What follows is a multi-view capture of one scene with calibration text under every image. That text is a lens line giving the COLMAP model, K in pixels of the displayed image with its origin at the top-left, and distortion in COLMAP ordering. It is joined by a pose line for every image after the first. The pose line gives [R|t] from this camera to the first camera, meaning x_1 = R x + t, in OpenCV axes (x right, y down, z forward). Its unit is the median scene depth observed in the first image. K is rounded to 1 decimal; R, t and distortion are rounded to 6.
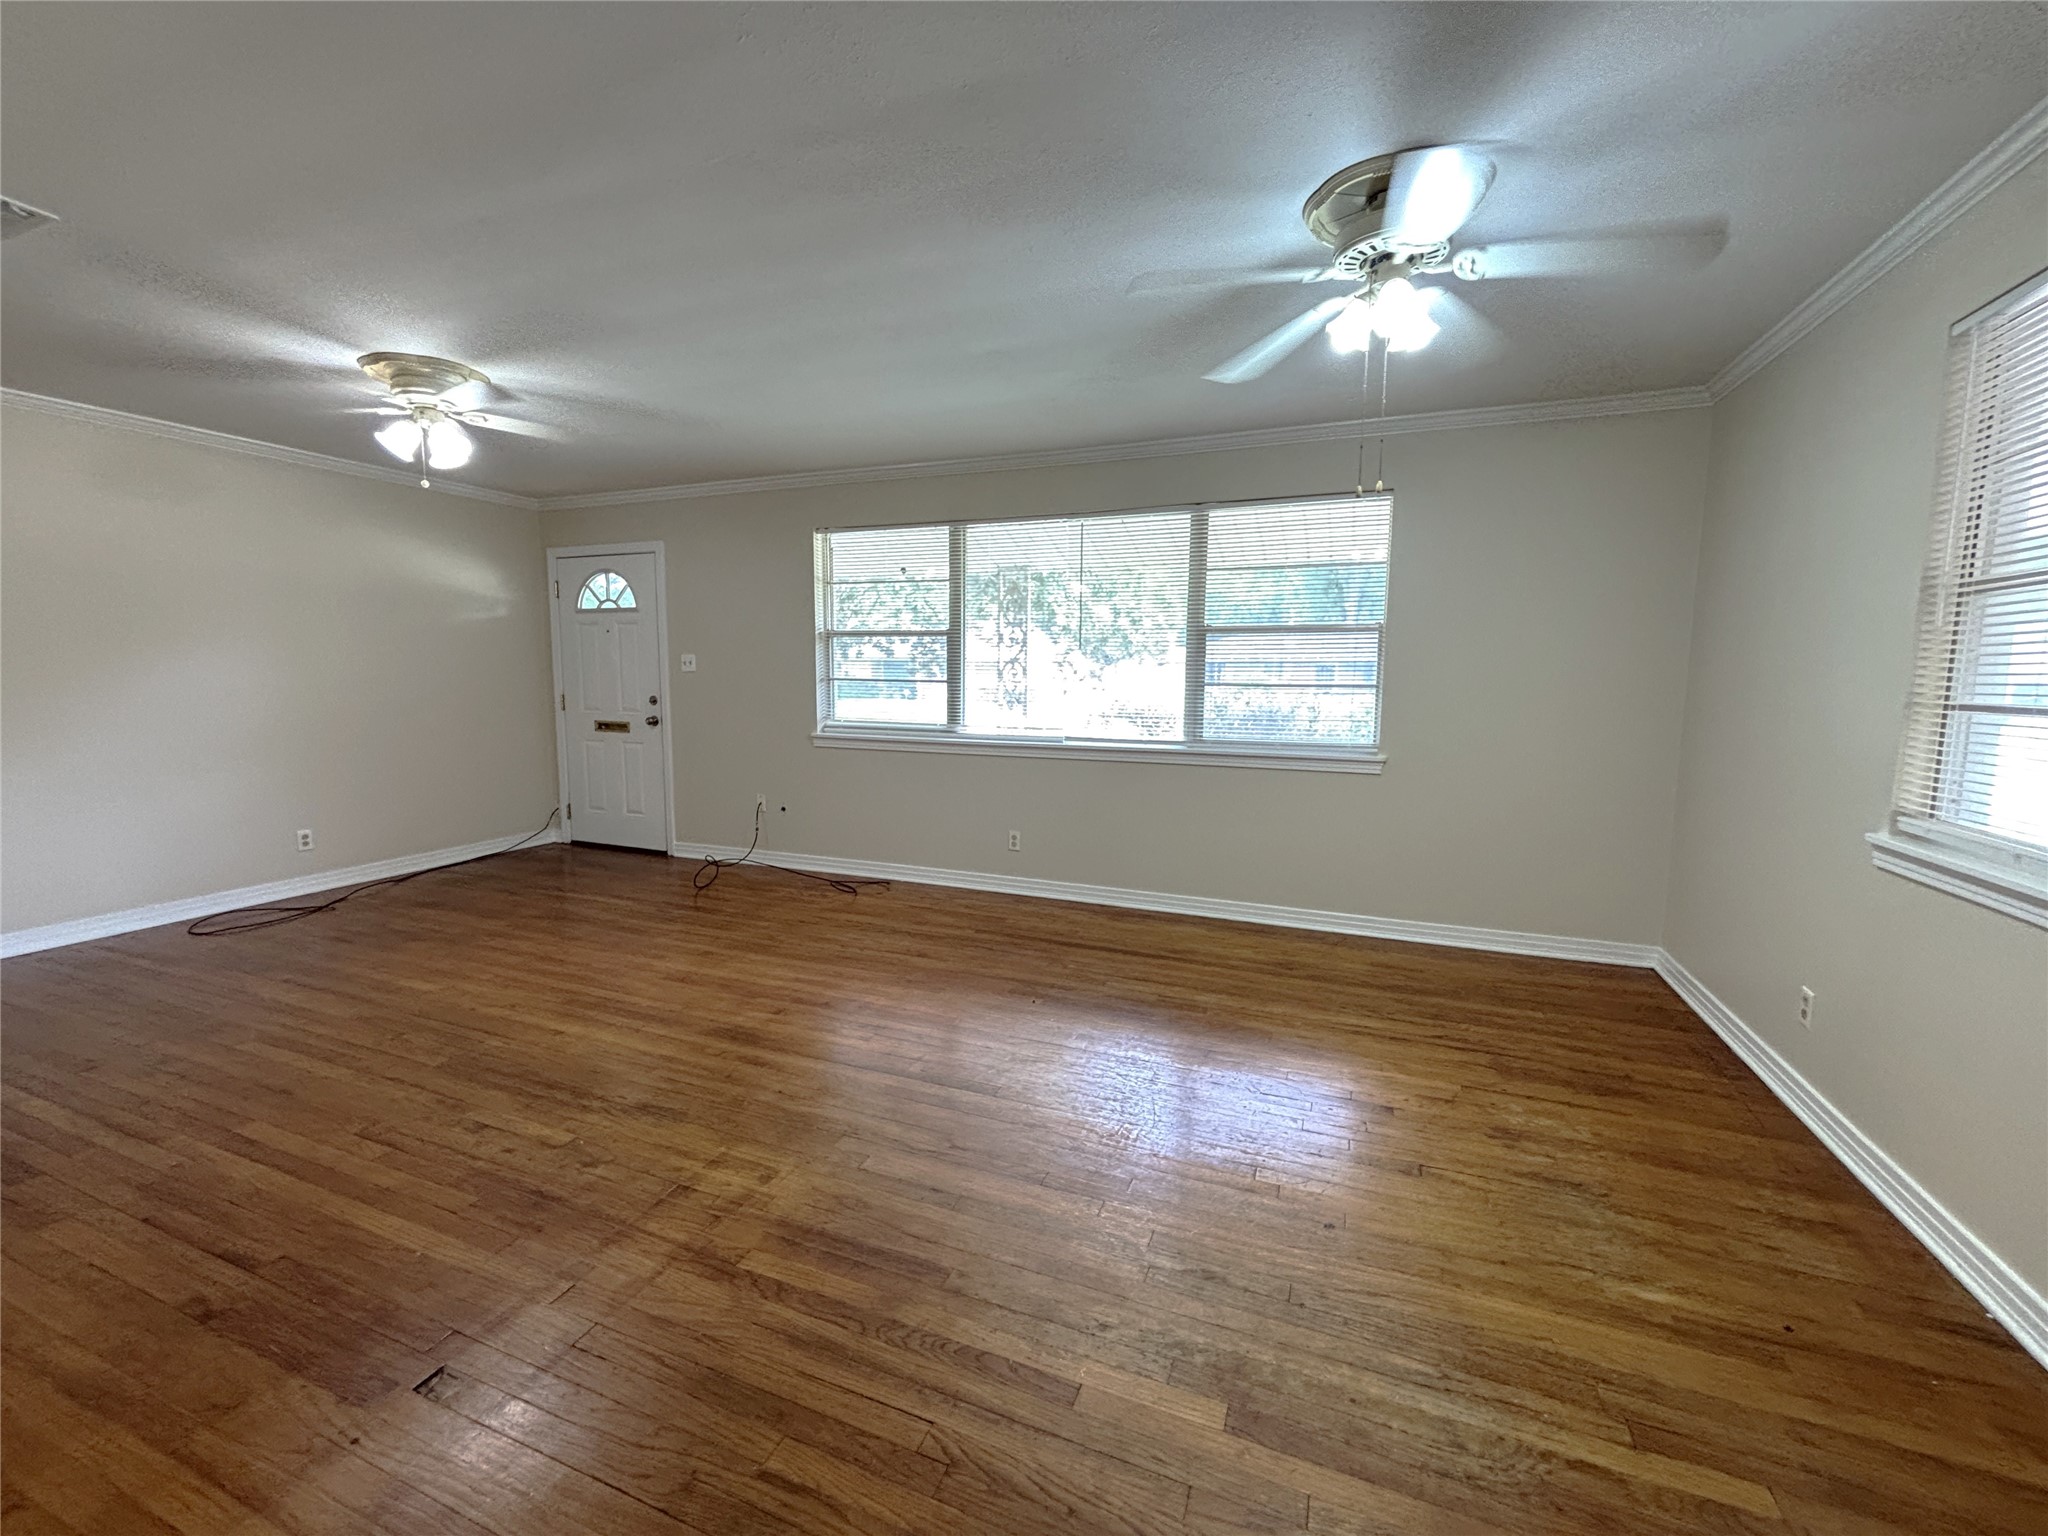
lens RADIAL K [[835.7, 0, 1024.0], [0, 835.7, 768.0], [0, 0, 1]] dist [-0.009789, -0.000114]
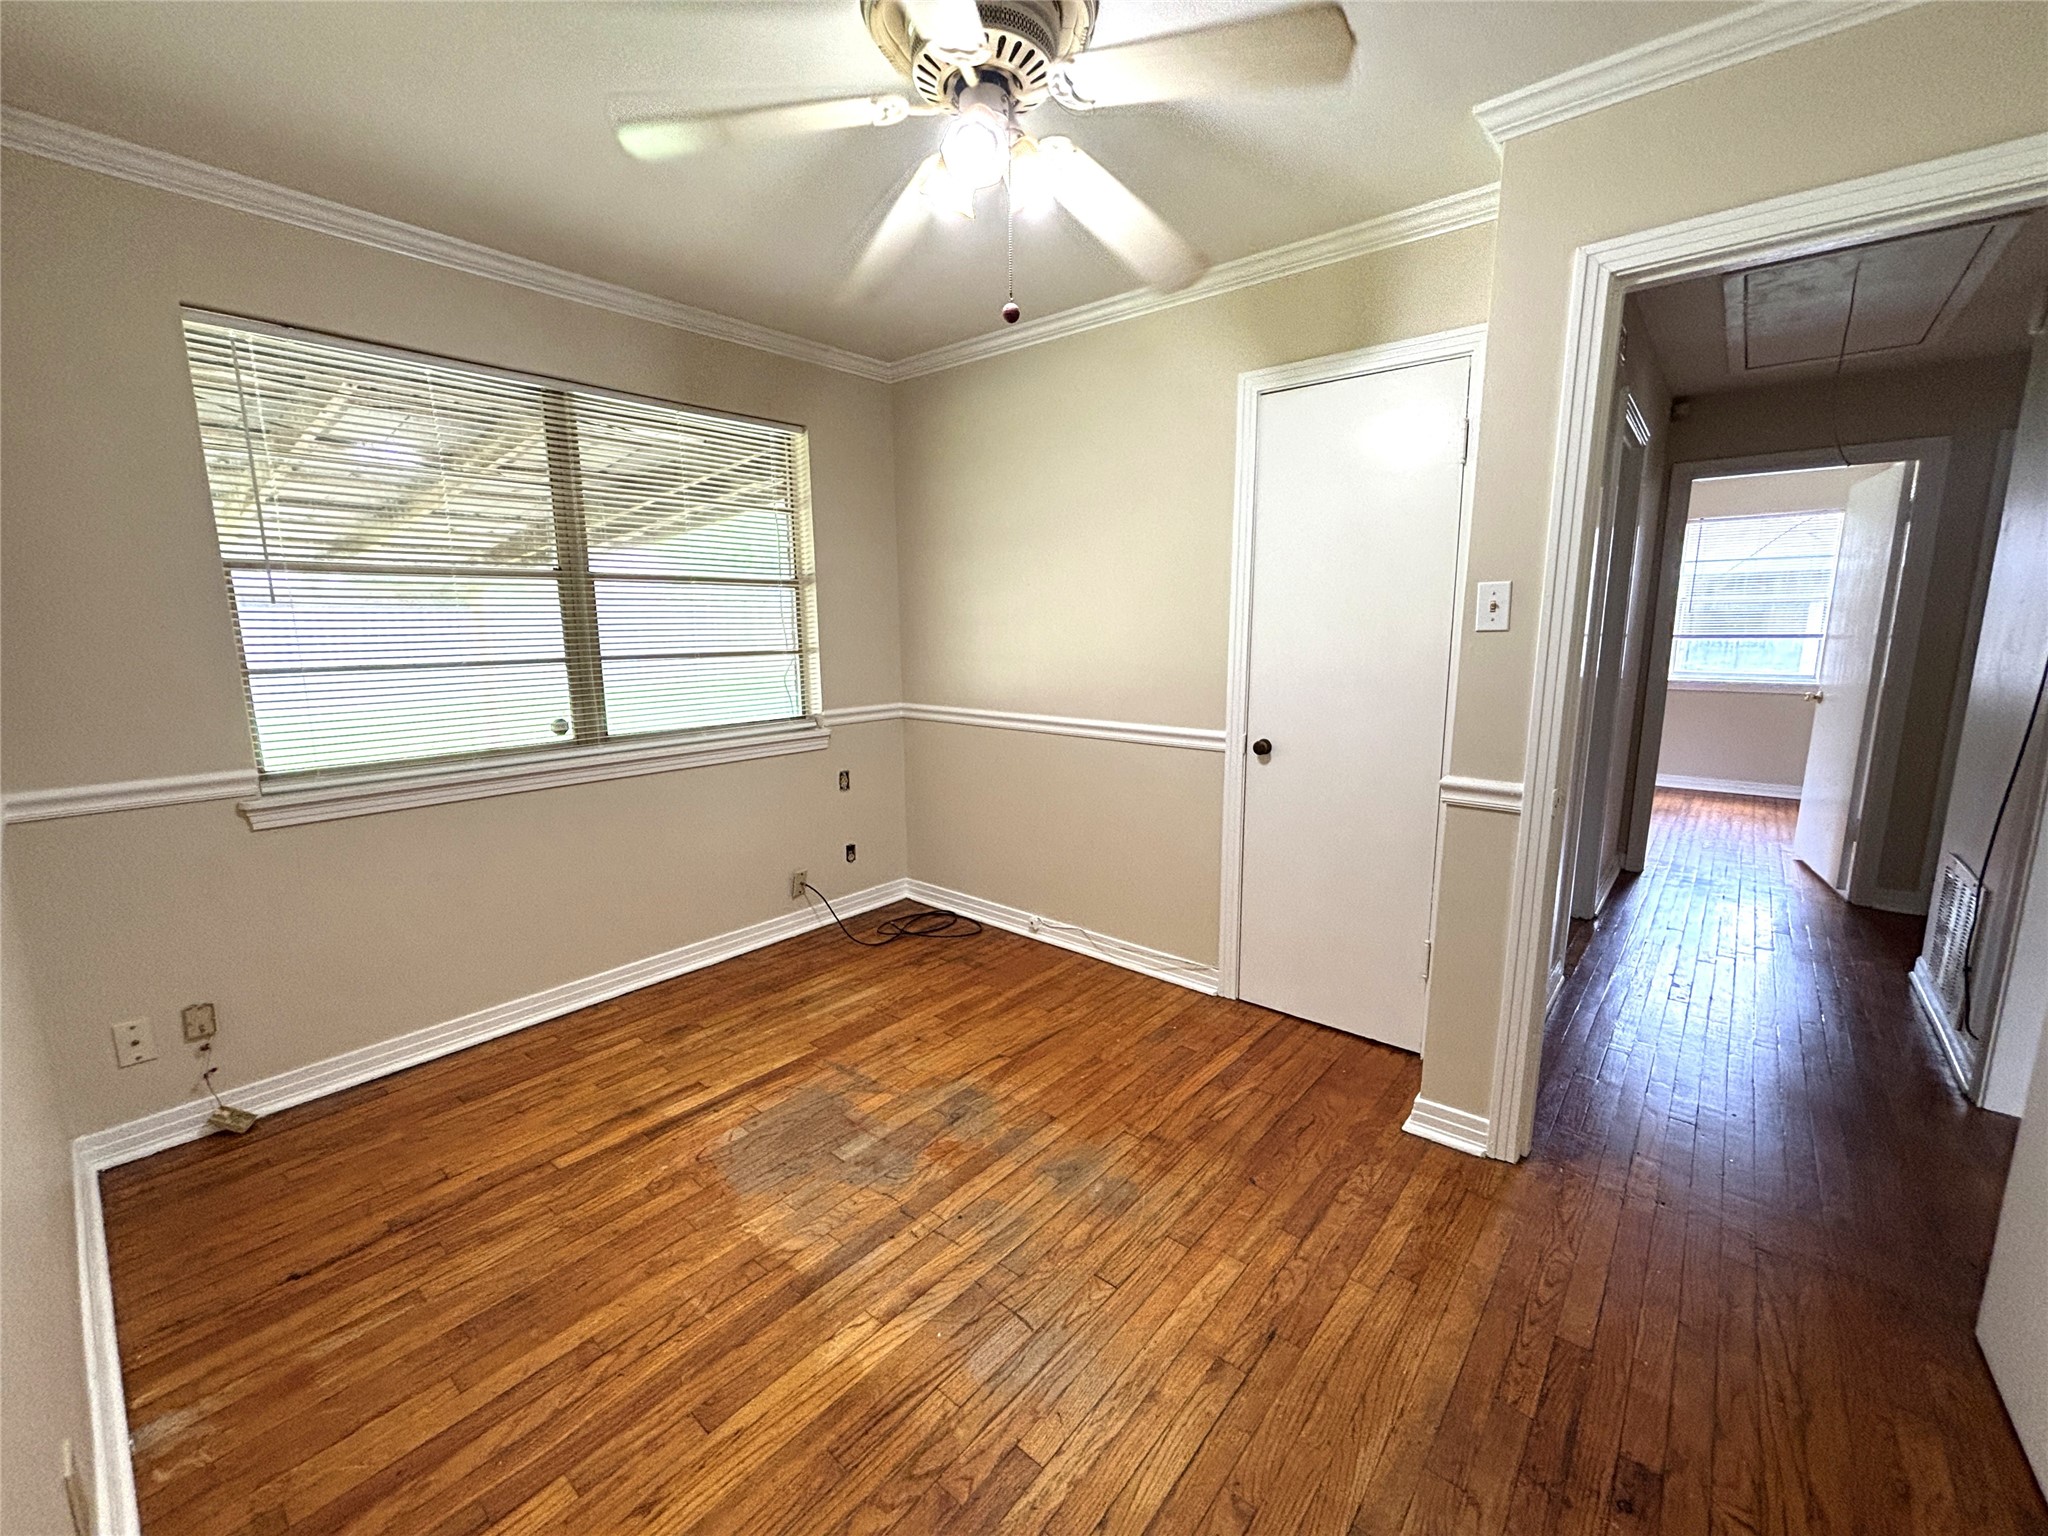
lens RADIAL K [[835.7, 0, 1024.0], [0, 835.7, 768.0], [0, 0, 1]] dist [-0.009789, -0.000114]
pose [[0.326431, -0.183183, 0.927301, -0.577868], [0.112071, 0.981622, 0.154462, -0.089620], [-0.938554, 0.053502, 0.340961, 0.541151]]
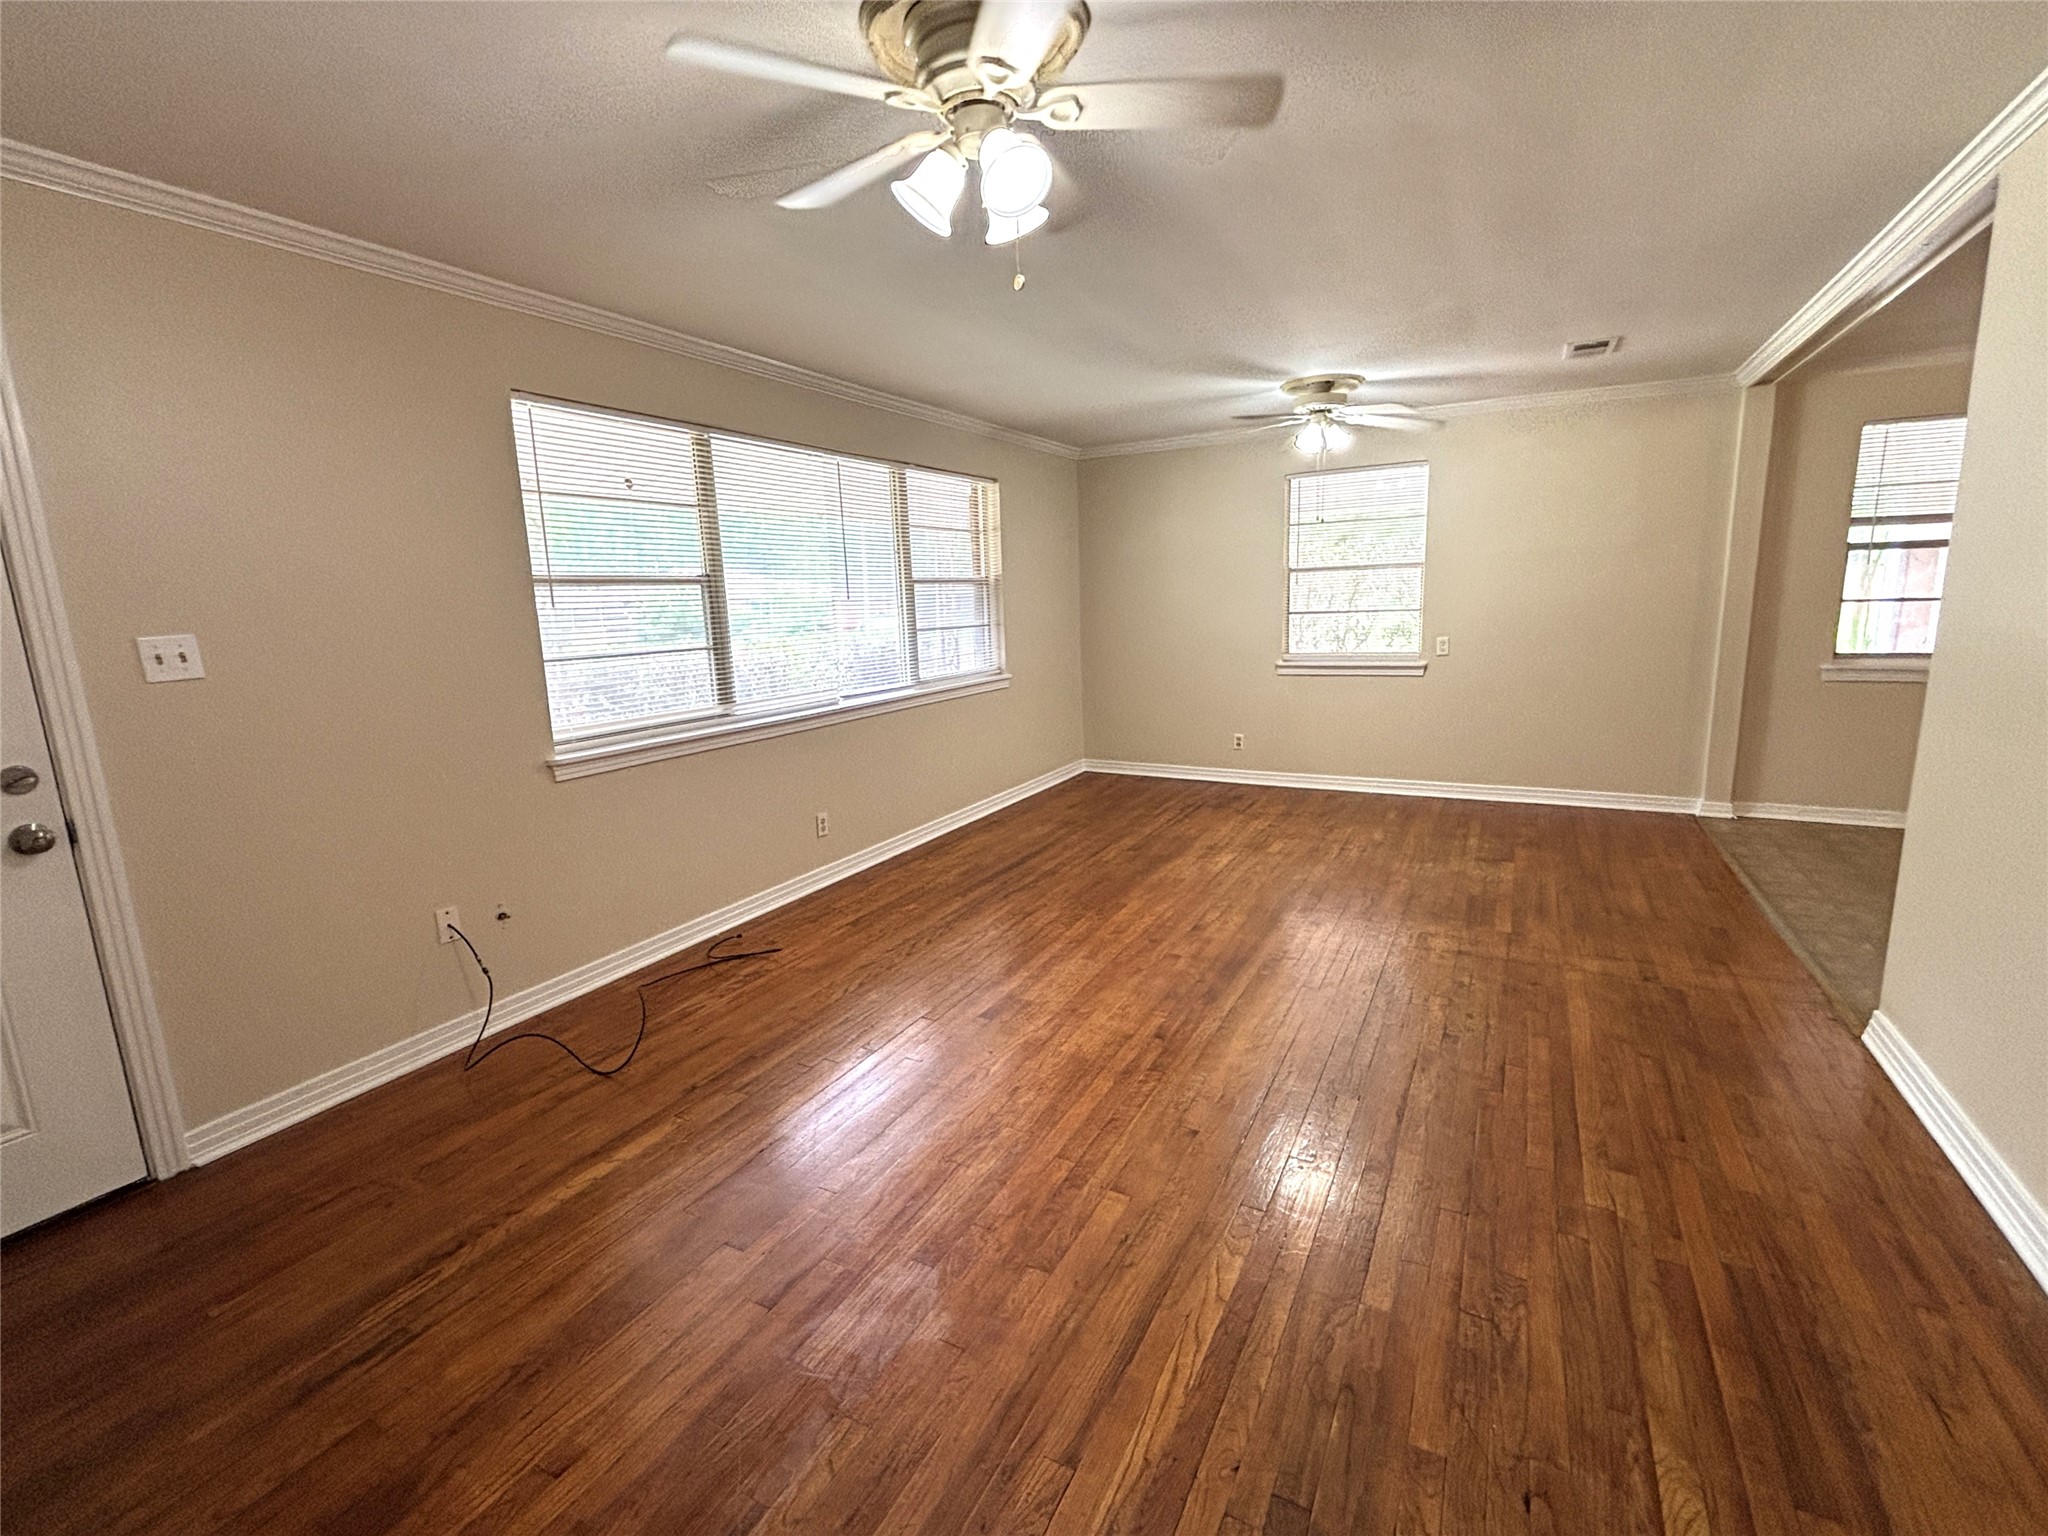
lens RADIAL K [[915.2, 0, 1024.0], [0, 915.2, 768.0], [0, 0, 1]] dist [0.028489, -0.020773]
pose [[0.111189, -0.195911, 0.974298, -0.930764], [0.154337, 0.971886, 0.177813, -0.109903], [-0.981742, 0.130600, 0.138299, 0.677839]]
